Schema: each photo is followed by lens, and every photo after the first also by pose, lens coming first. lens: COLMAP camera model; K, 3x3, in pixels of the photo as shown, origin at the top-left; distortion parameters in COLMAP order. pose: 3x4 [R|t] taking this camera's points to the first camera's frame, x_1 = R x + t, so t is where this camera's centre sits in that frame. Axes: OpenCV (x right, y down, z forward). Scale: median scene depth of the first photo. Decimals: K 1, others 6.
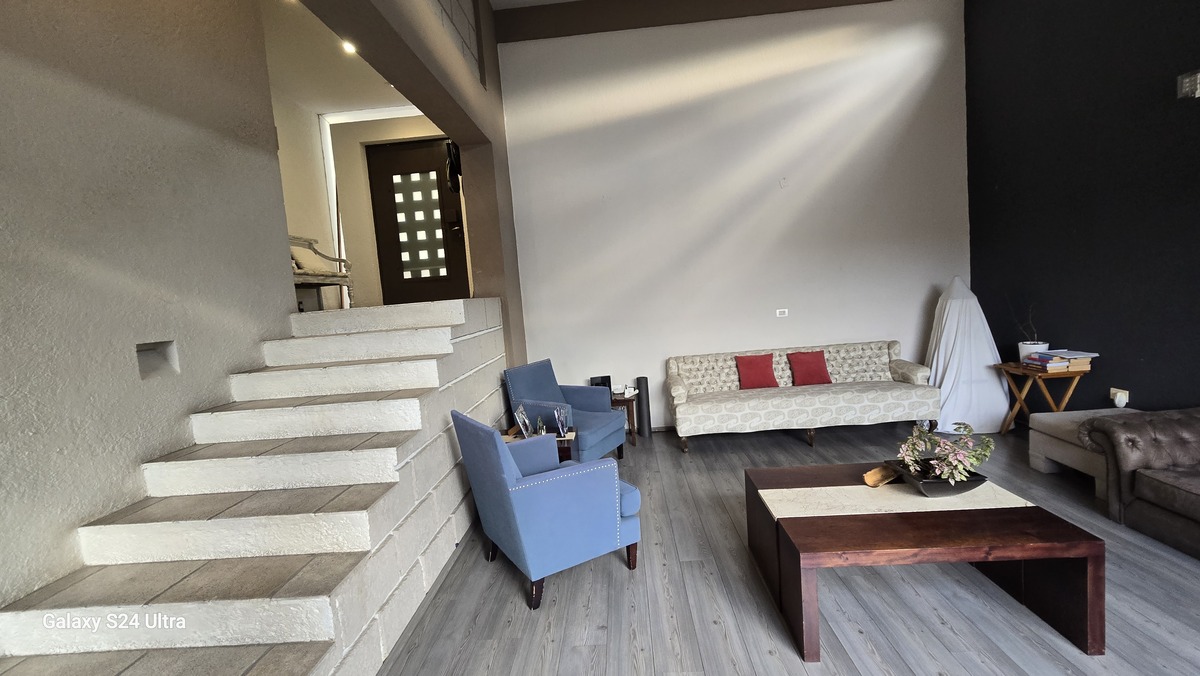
lens RADIAL K [[493.3, 0, 597.4], [0, 493.3, 333.6], [0, 0, 1]] dist [-0.004140, 0.000591]
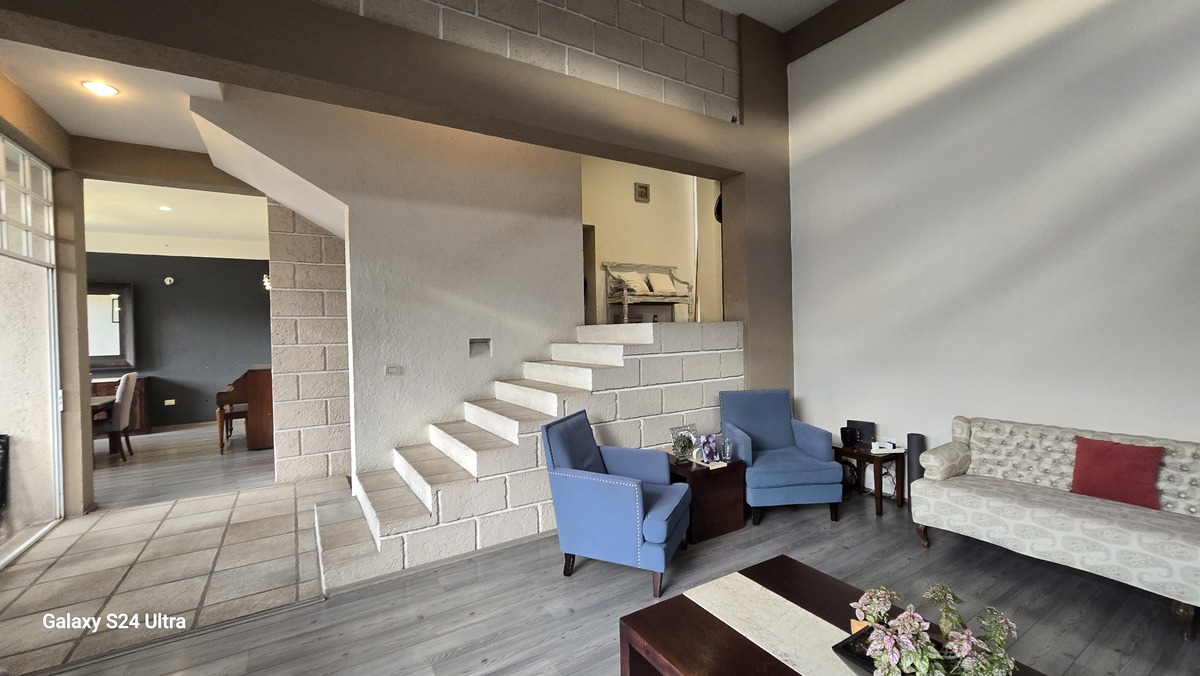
lens RADIAL K [[493.3, 0, 599.6], [0, 493.3, 335.9], [0, 0, 1]] dist [-0.004140, 0.000591]
pose [[0.567247, 0.078013, -0.819844, 0.478035], [-0.089005, 0.995480, 0.033143, -0.051000], [0.818724, 0.054170, 0.571627, 0.170931]]
